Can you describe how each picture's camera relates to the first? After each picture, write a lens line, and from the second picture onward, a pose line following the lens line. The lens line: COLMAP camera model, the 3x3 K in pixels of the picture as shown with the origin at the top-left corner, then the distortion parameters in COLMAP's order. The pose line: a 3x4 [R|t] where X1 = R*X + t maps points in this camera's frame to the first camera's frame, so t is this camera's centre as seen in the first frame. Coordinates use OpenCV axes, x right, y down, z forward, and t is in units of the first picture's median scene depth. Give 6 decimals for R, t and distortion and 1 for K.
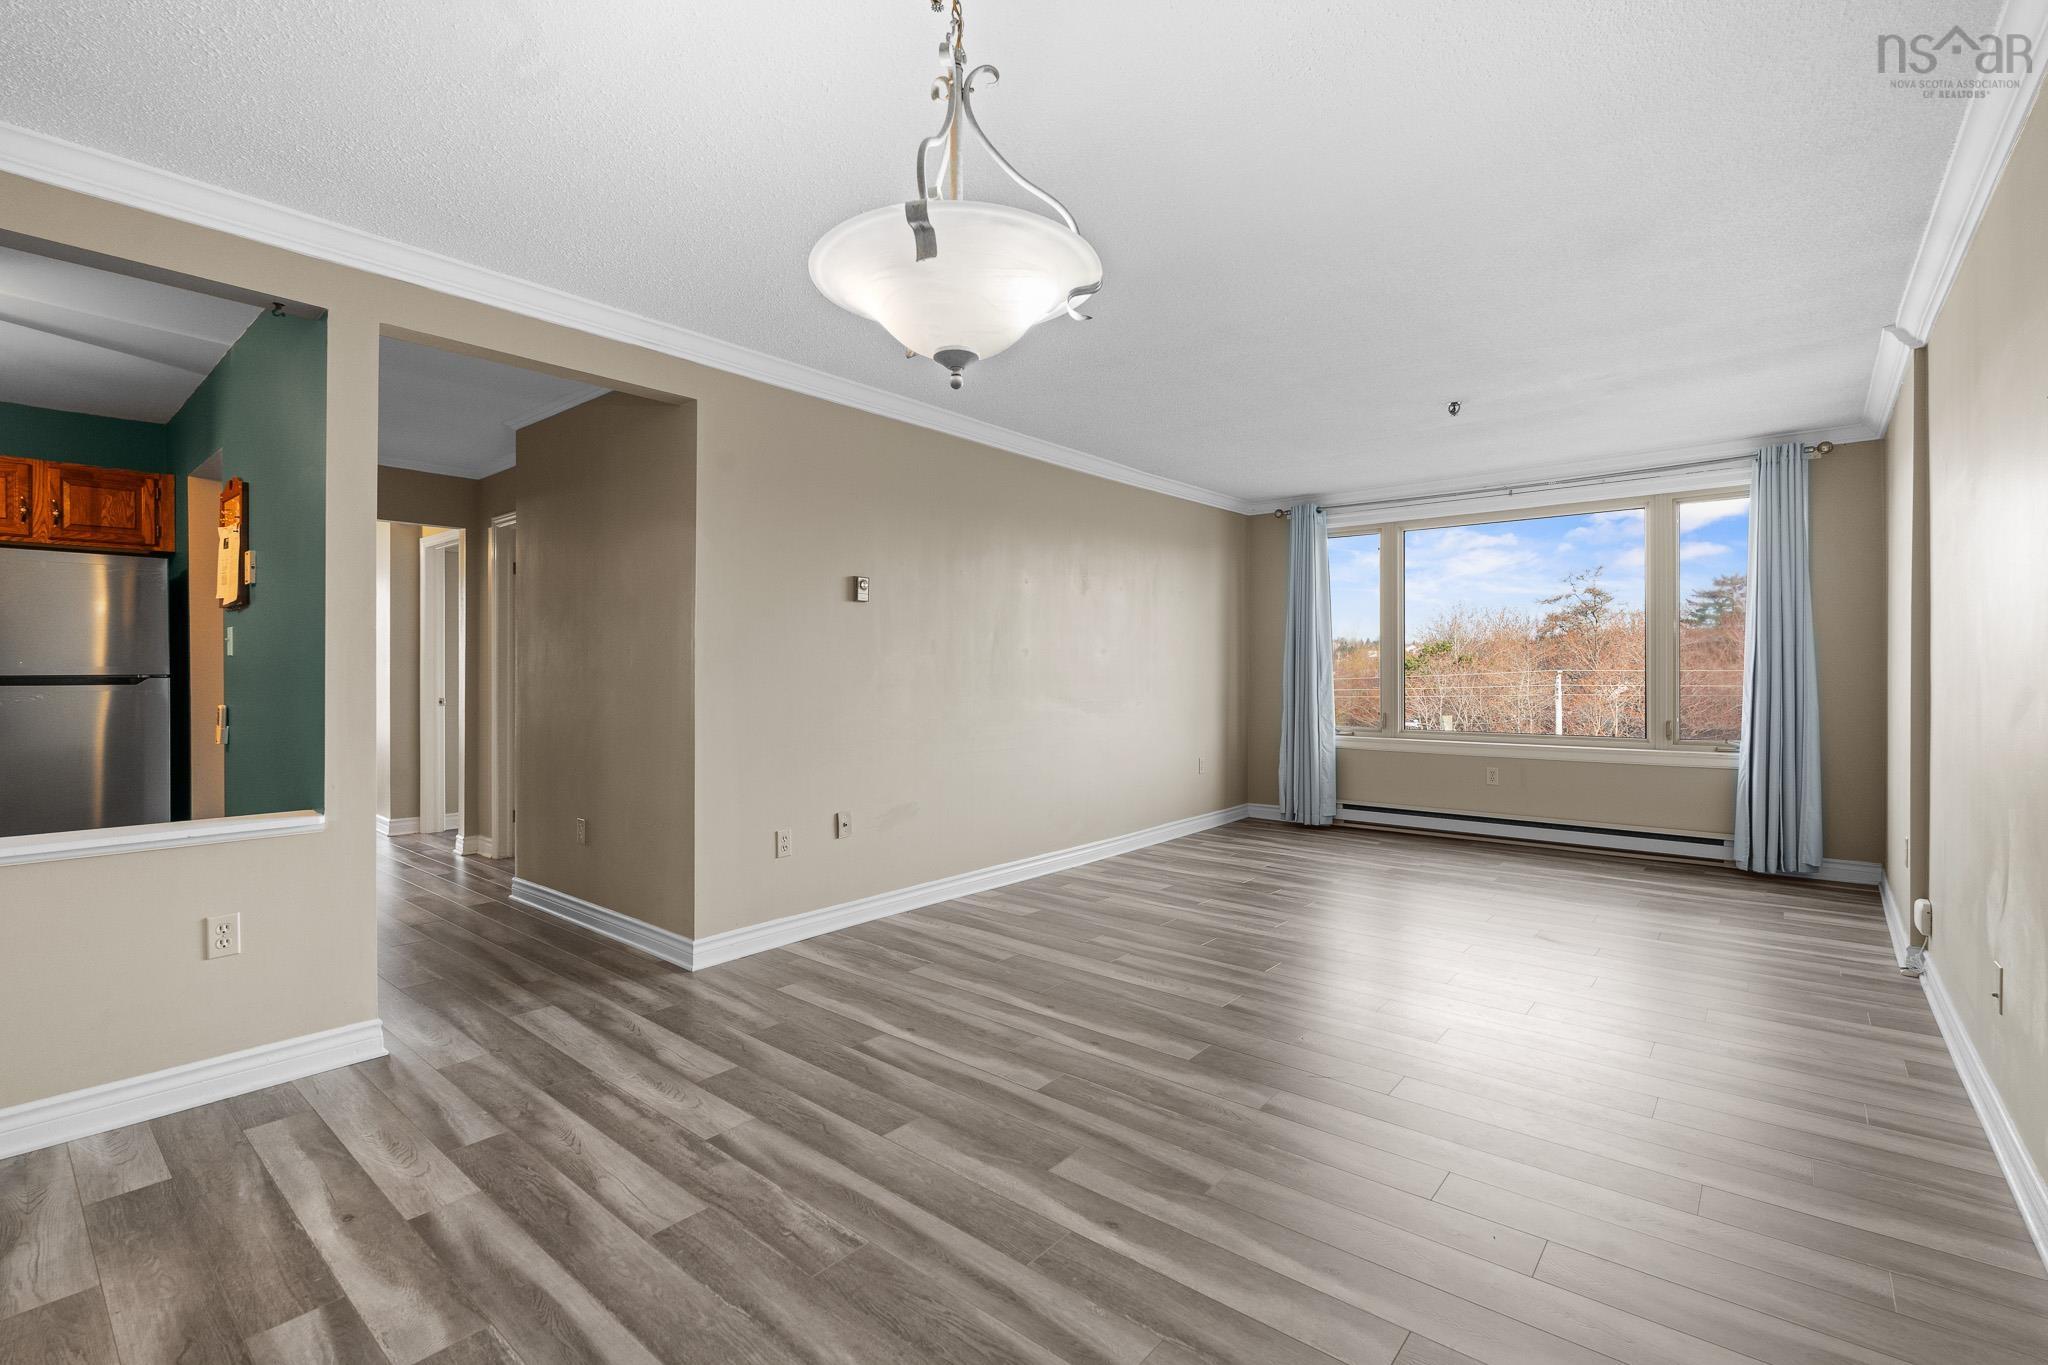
lens RADIAL K [[905.5, 0, 1003.1], [0, 905.5, 673.0], [0, 0, 1]] dist [-0.006902, 0.000808]
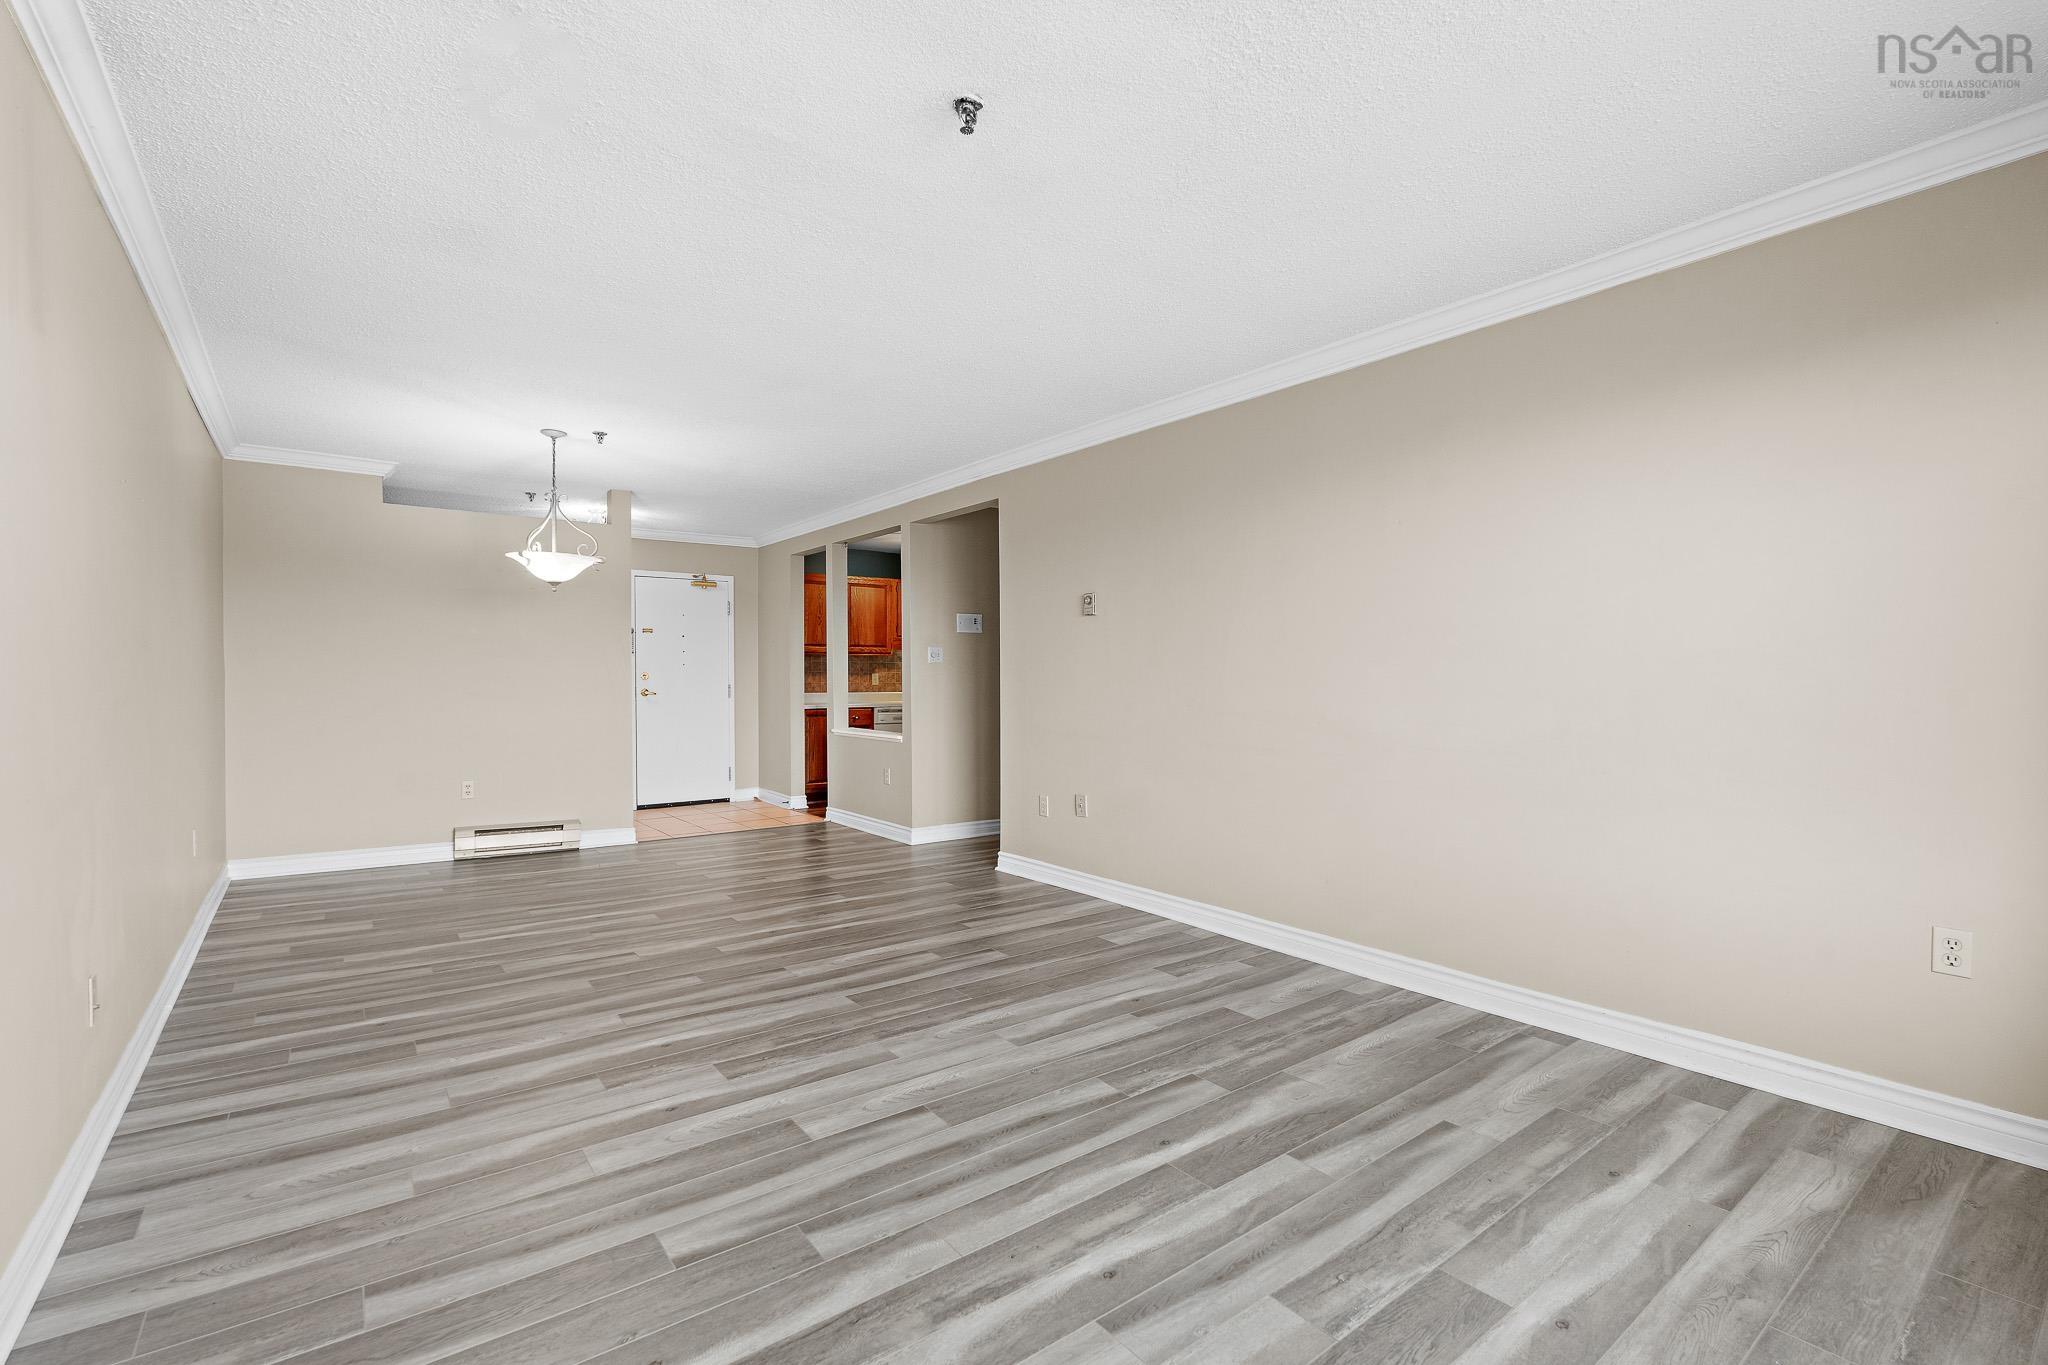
lens RADIAL K [[905.5, 0, 1025.7], [0, 905.5, 683.0], [0, 0, 1]] dist [-0.006902, 0.000808]
pose [[-0.202773, 0.005992, -0.979207, 0.985445], [0.000013, 0.999981, 0.006117, 0.000891], [0.979226, 0.001228, -0.202769, 1.160416]]
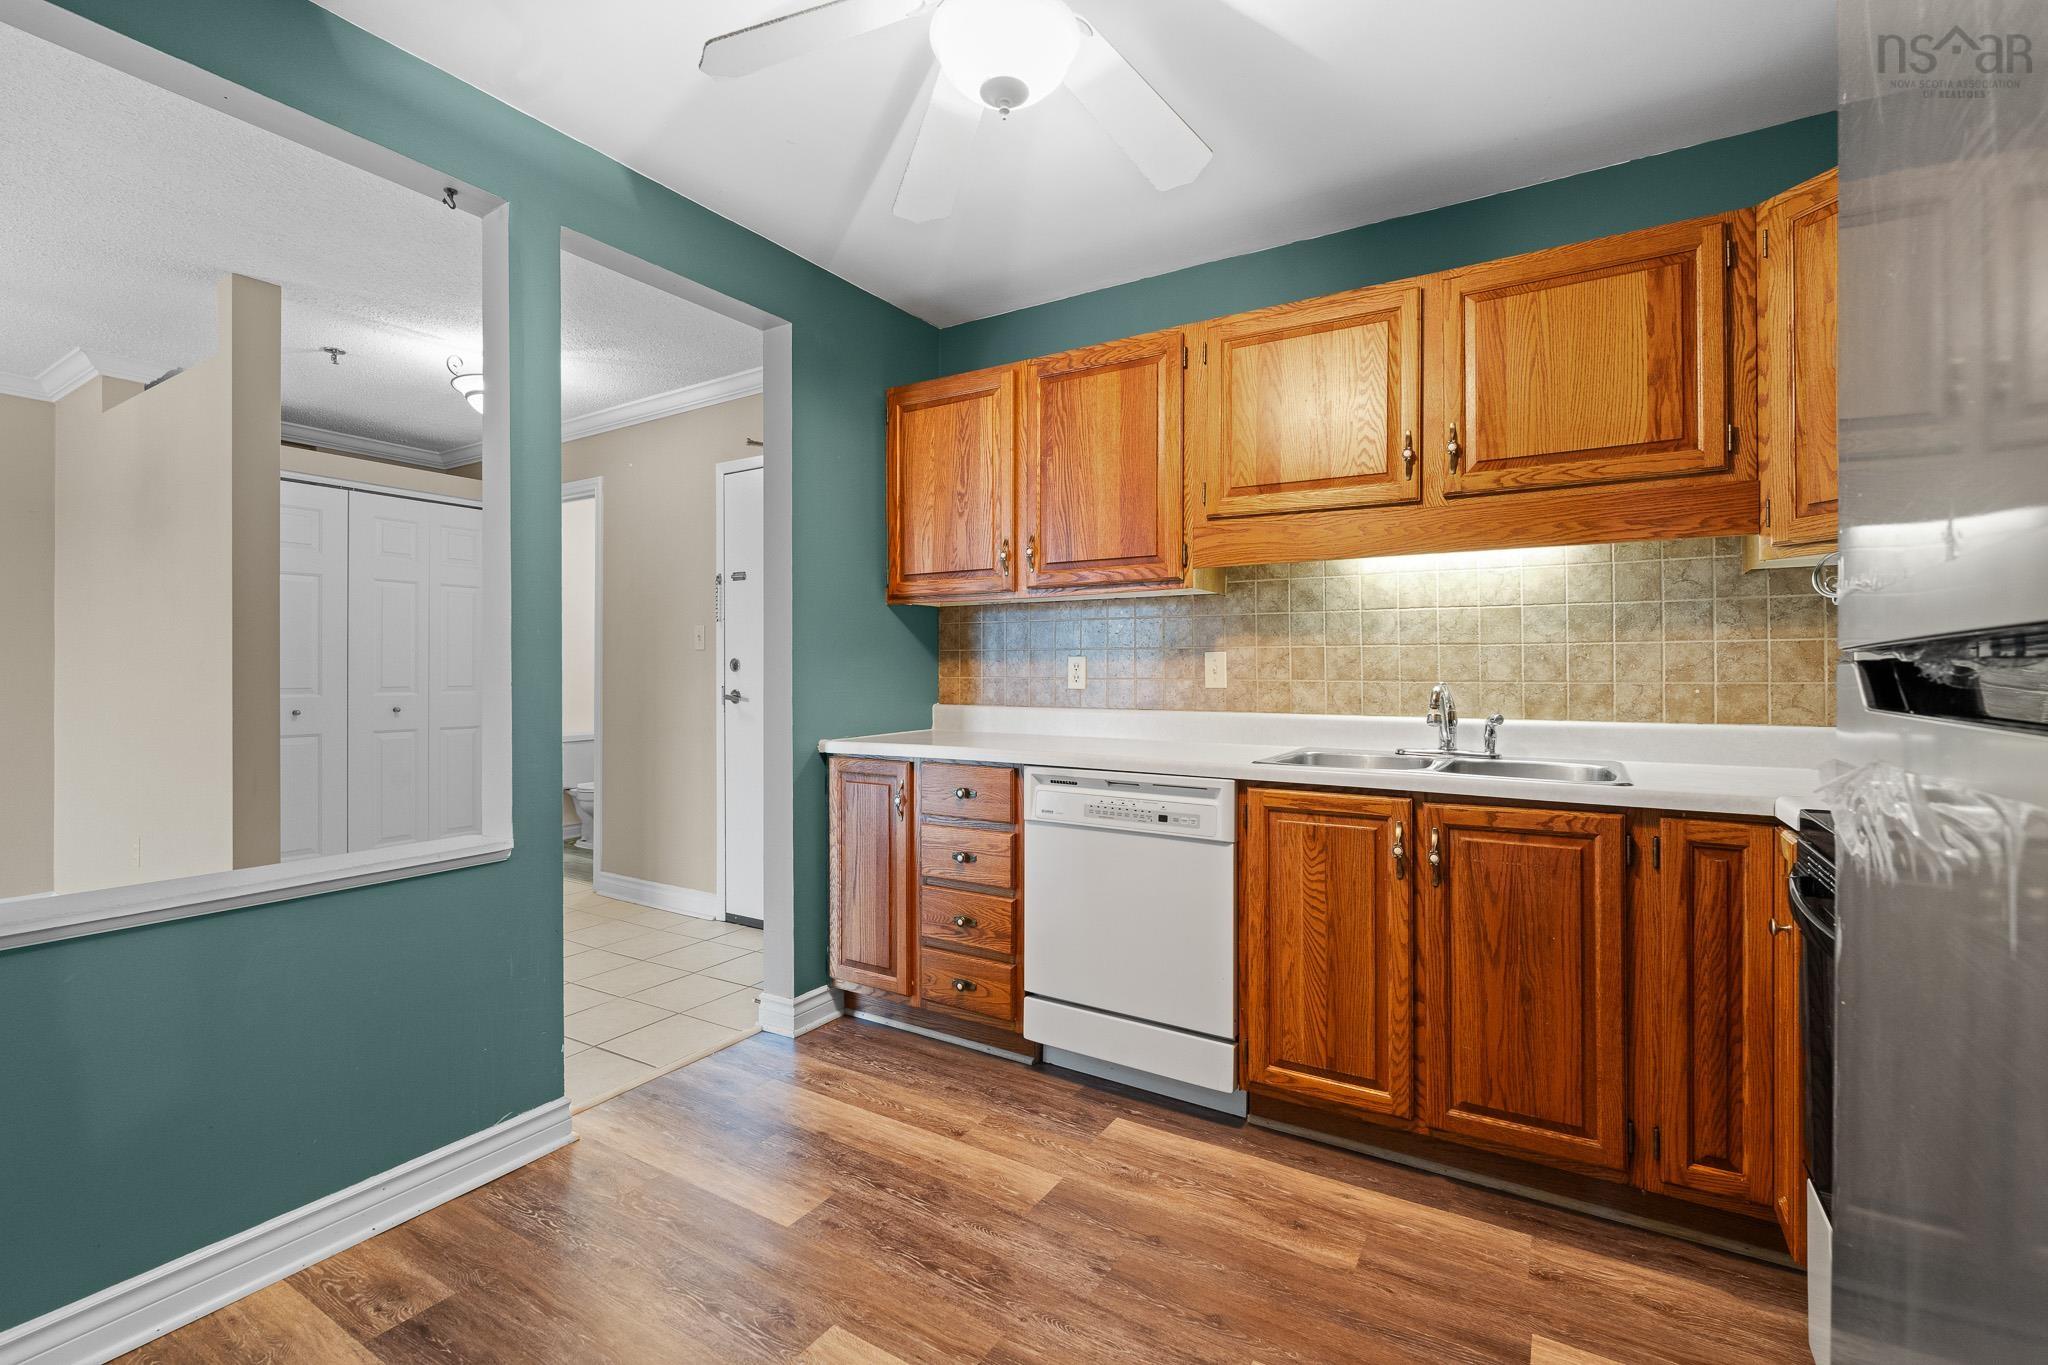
lens RADIAL K [[905.5, 0, 1010.9], [0, 905.5, 670.0], [0, 0, 1]] dist [-0.006902, 0.000808]
pose [[-0.988641, 0.000459, -0.150295, -0.881134], [0.000880, 0.999996, -0.002736, 0.006710], [0.150293, -0.002837, -0.988637, 1.004758]]
